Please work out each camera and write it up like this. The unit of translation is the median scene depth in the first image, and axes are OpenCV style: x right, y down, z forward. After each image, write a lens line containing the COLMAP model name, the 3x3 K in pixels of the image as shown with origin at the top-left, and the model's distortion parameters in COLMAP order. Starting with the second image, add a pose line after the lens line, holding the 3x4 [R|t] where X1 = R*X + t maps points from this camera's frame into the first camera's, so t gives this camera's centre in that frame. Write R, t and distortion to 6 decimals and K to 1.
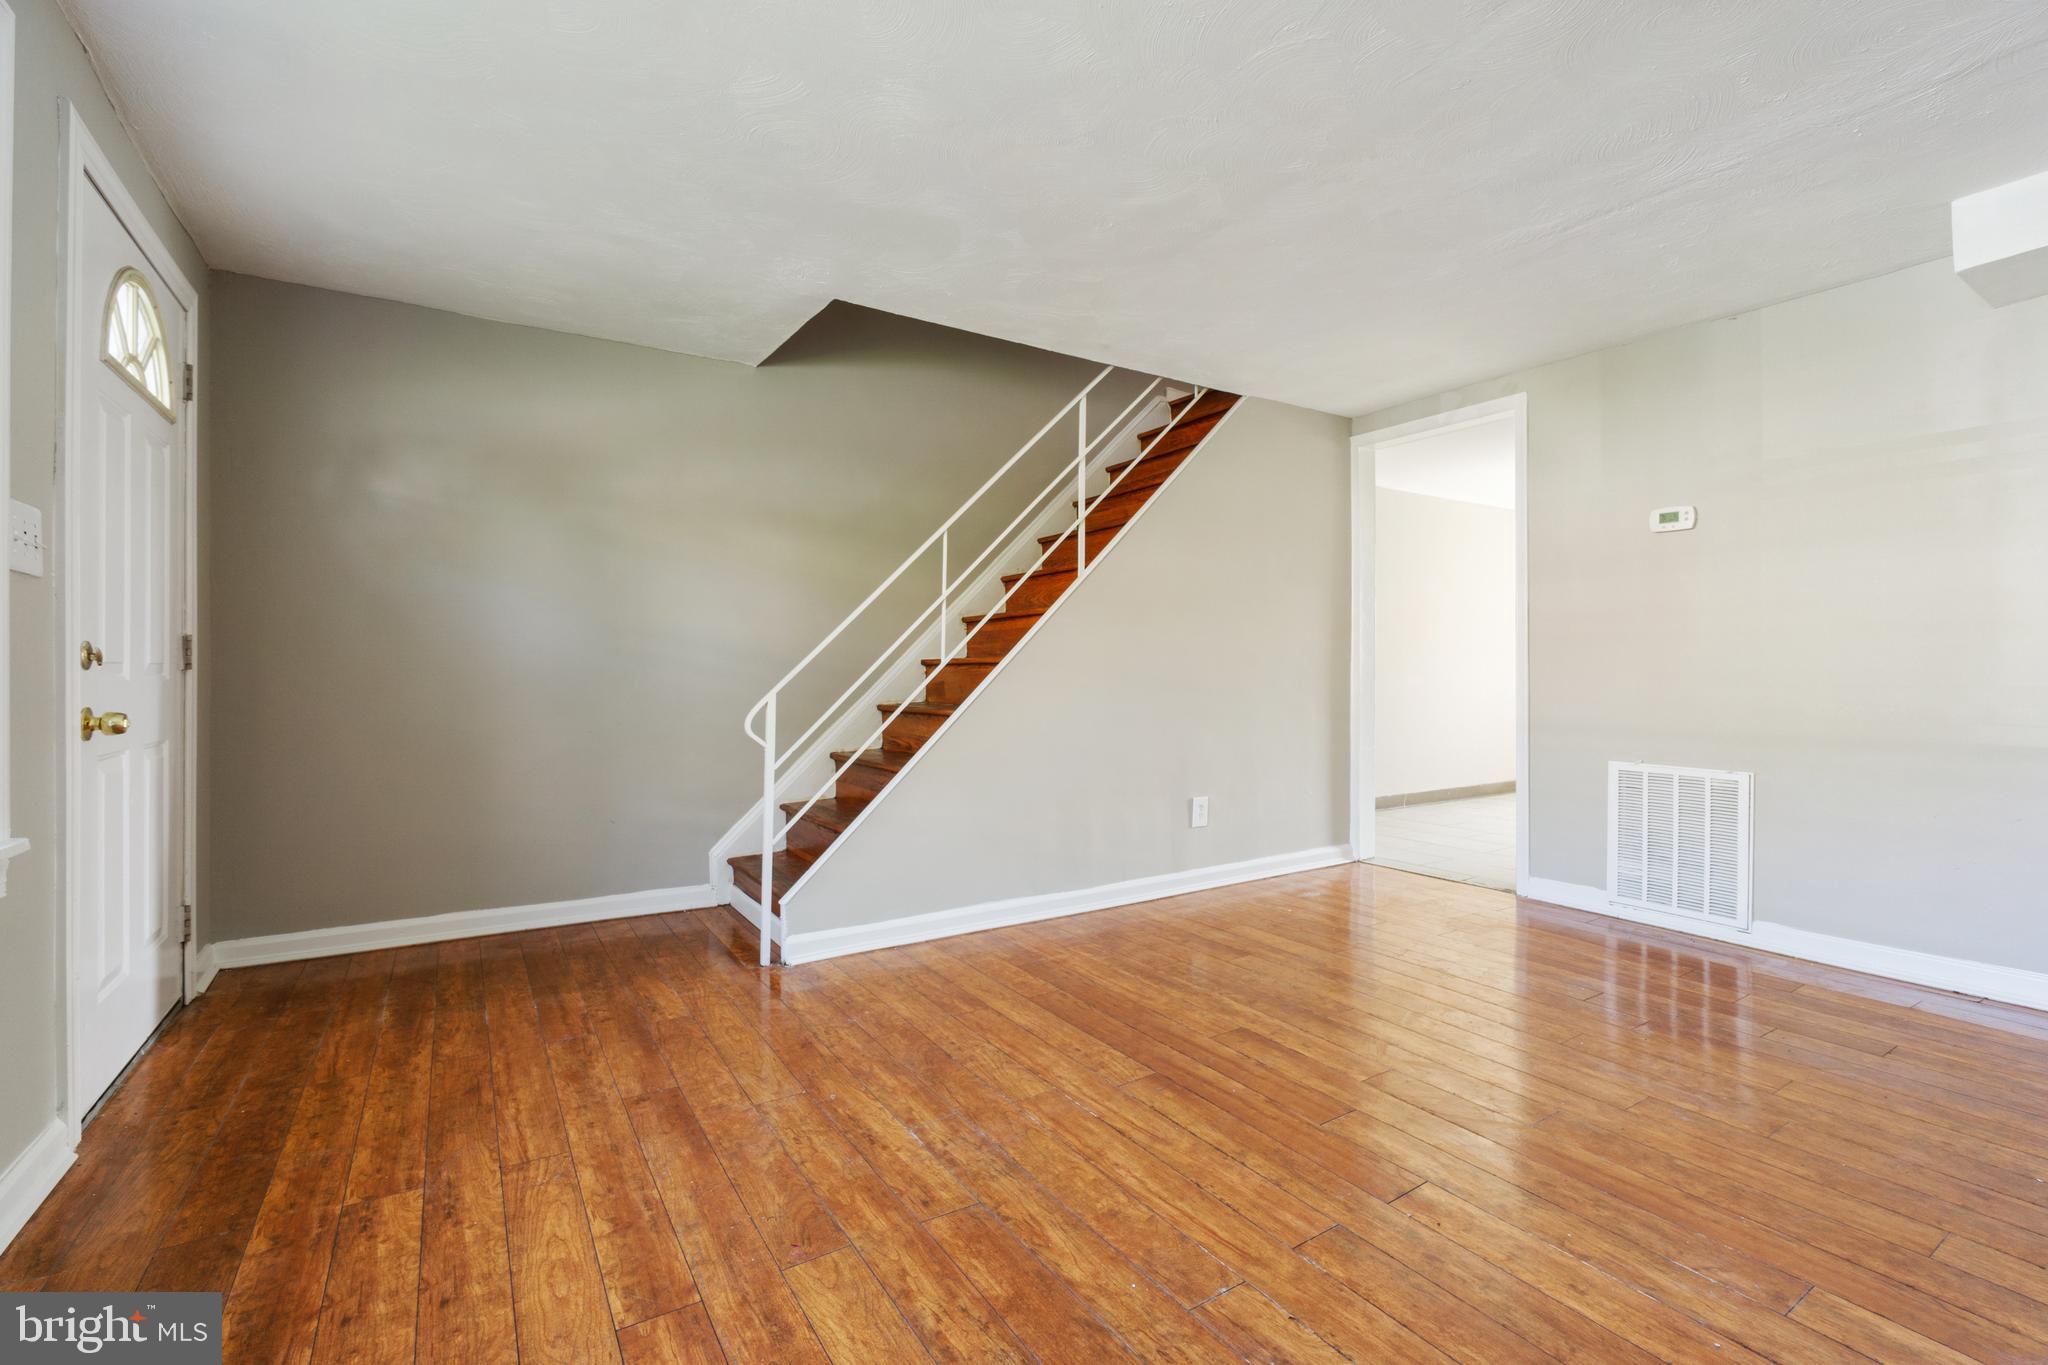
lens RADIAL K [[886.7, 0, 995.9], [0, 886.7, 668.3], [0, 0, 1]] dist [-0.003421, 0.000358]
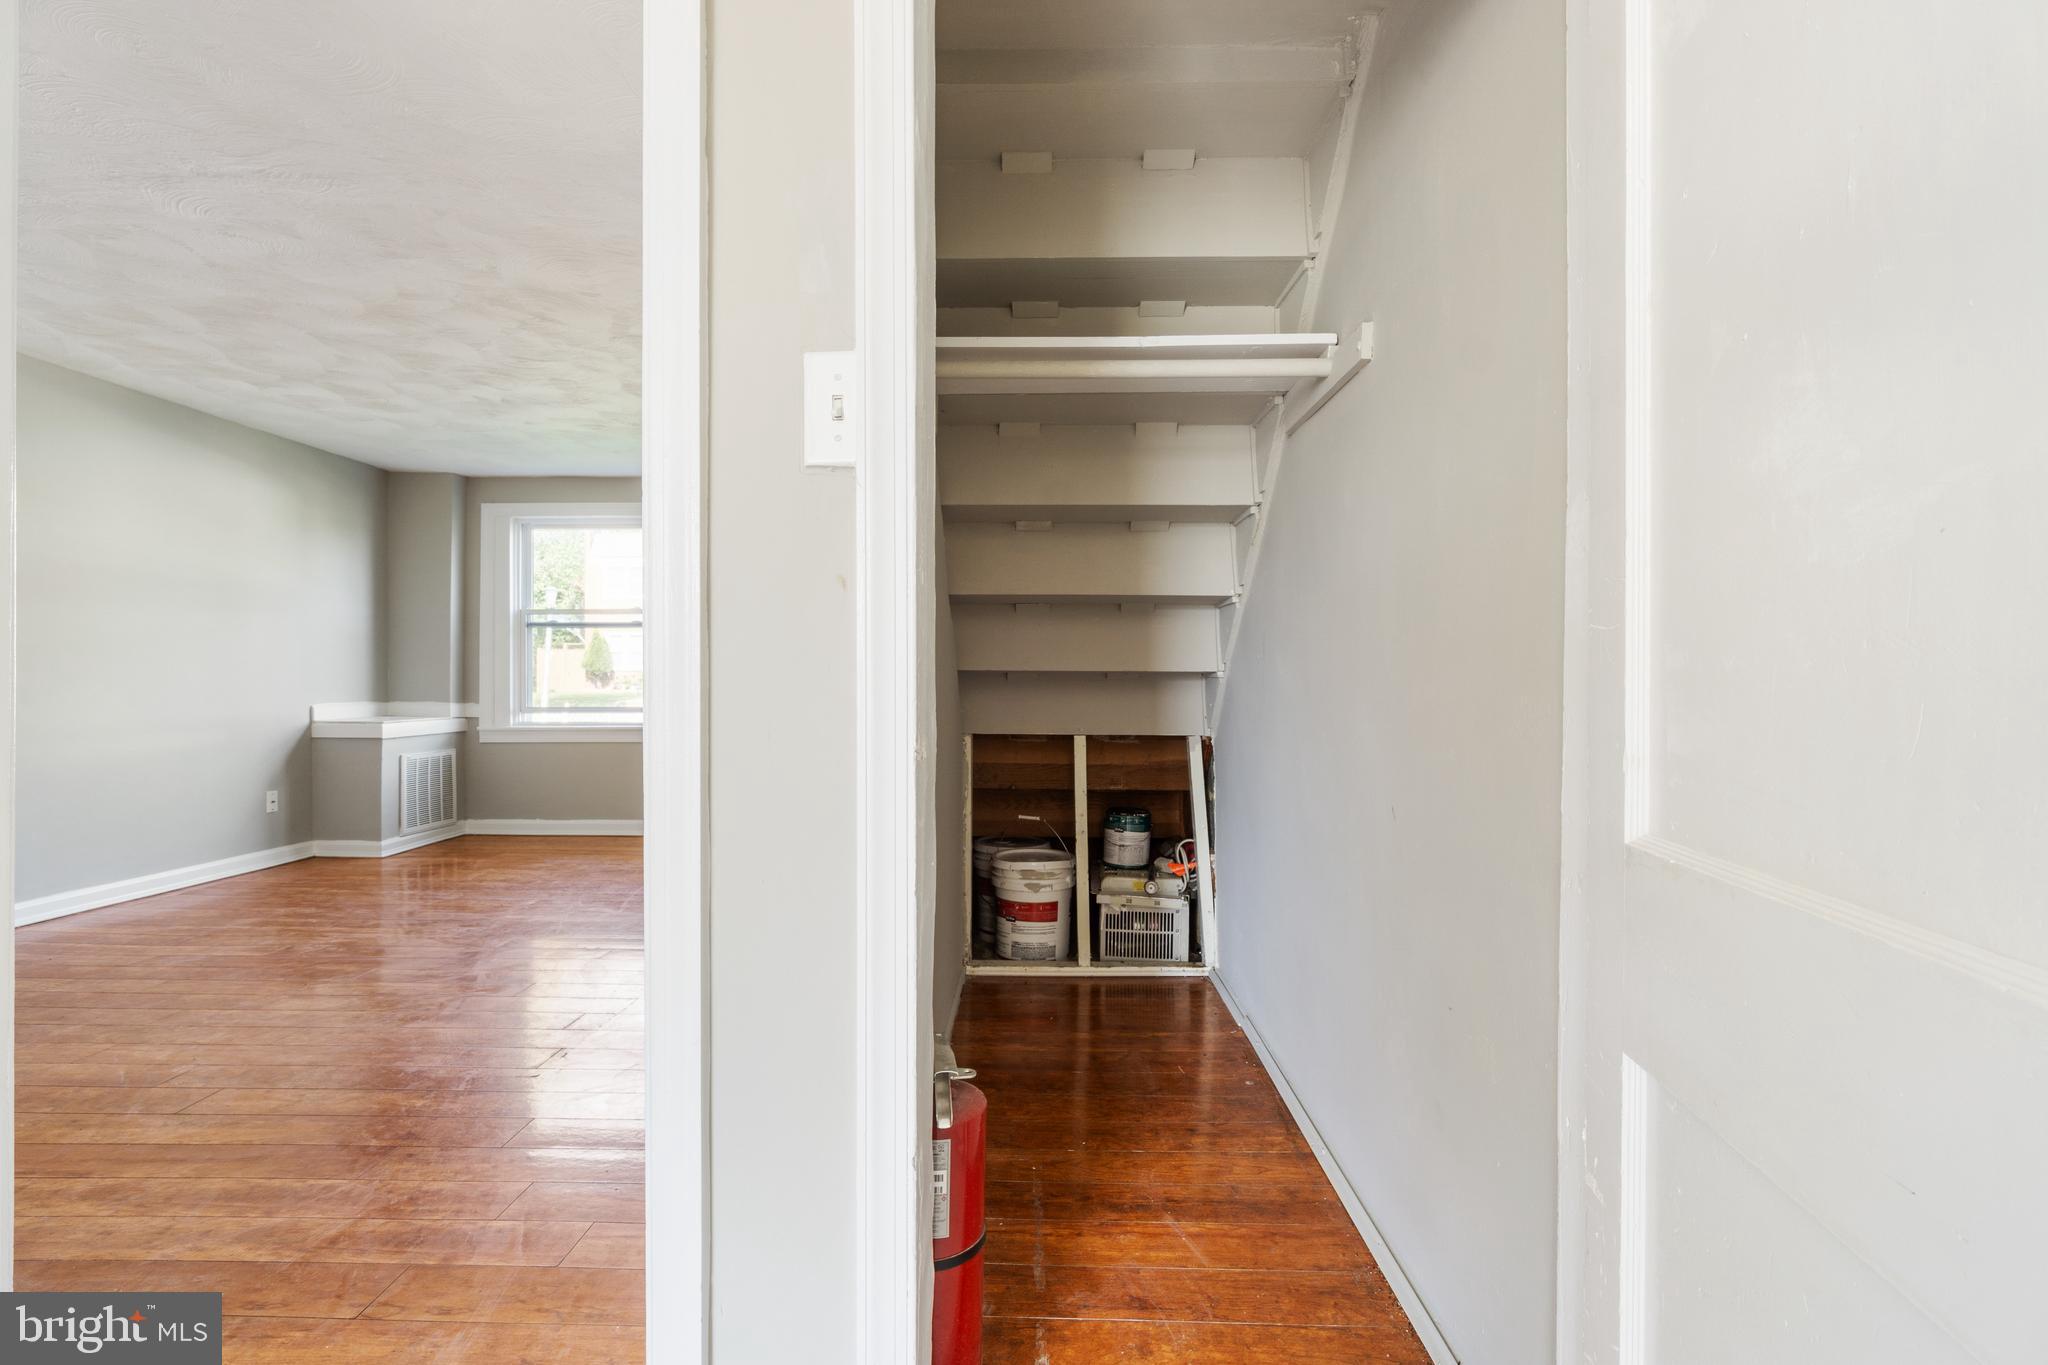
lens RADIAL K [[886.7, 0, 1020.6], [0, 886.7, 682.9], [0, 0, 1]] dist [-0.003421, 0.000358]
pose [[-0.550764, 0.001615, -0.834659, 1.099017], [-0.003244, 0.999986, 0.004075, -0.014043], [0.834655, 0.004952, -0.550751, 2.428584]]
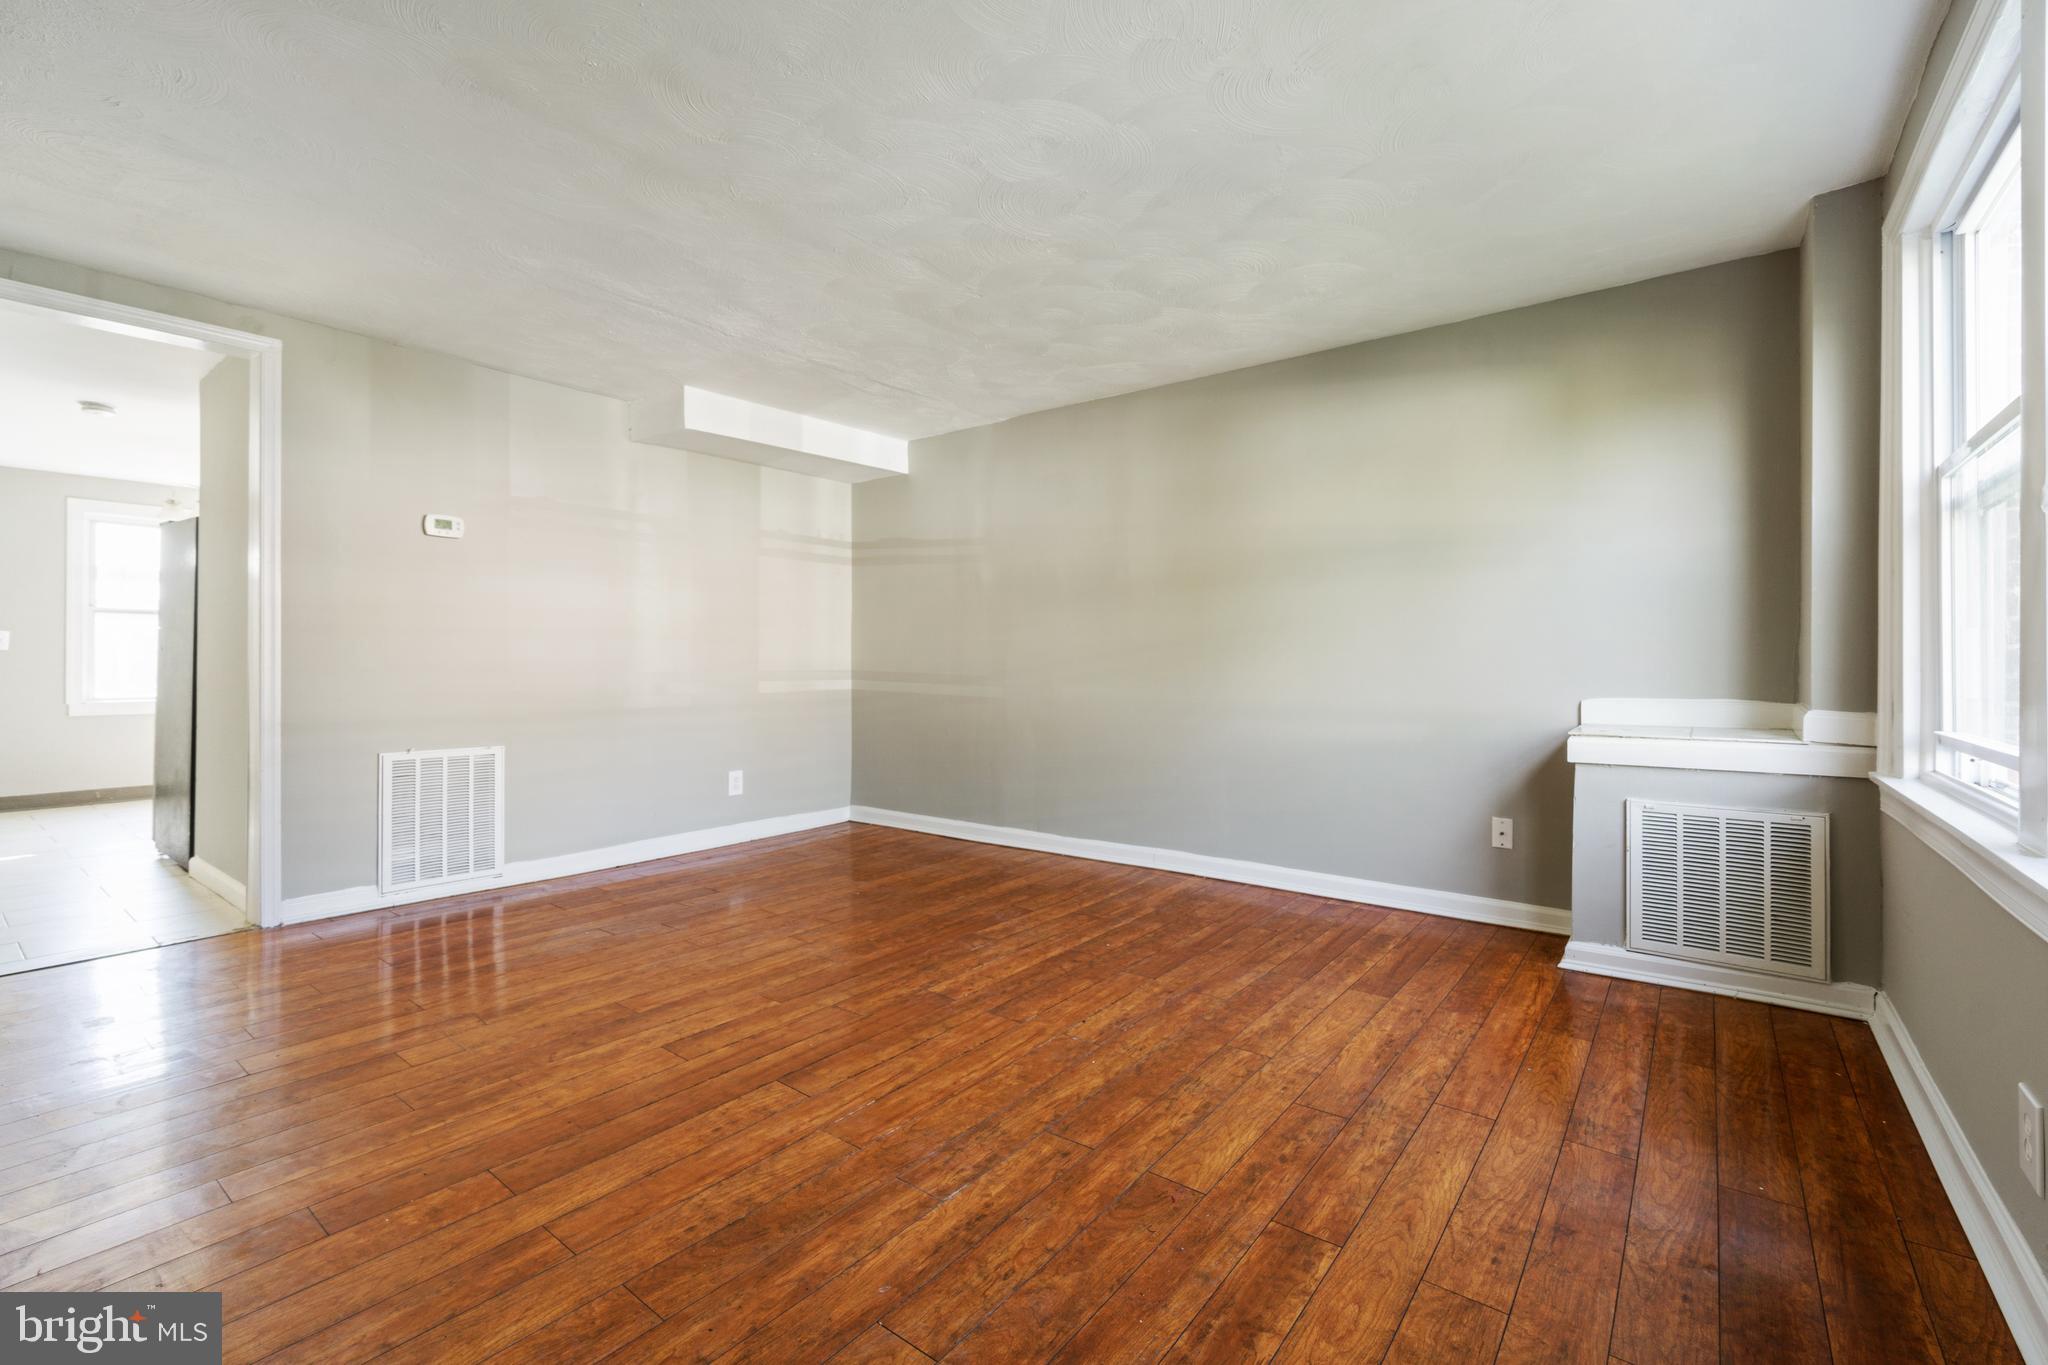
lens RADIAL K [[886.7, 0, 1034.8], [0, 886.7, 676.3], [0, 0, 1]] dist [-0.003421, 0.000358]
pose [[-0.358948, -0.014828, 0.933240, -0.787704], [-0.003120, 0.999887, 0.014687, 0.000273], [-0.933352, 0.002360, -0.358954, 1.045006]]
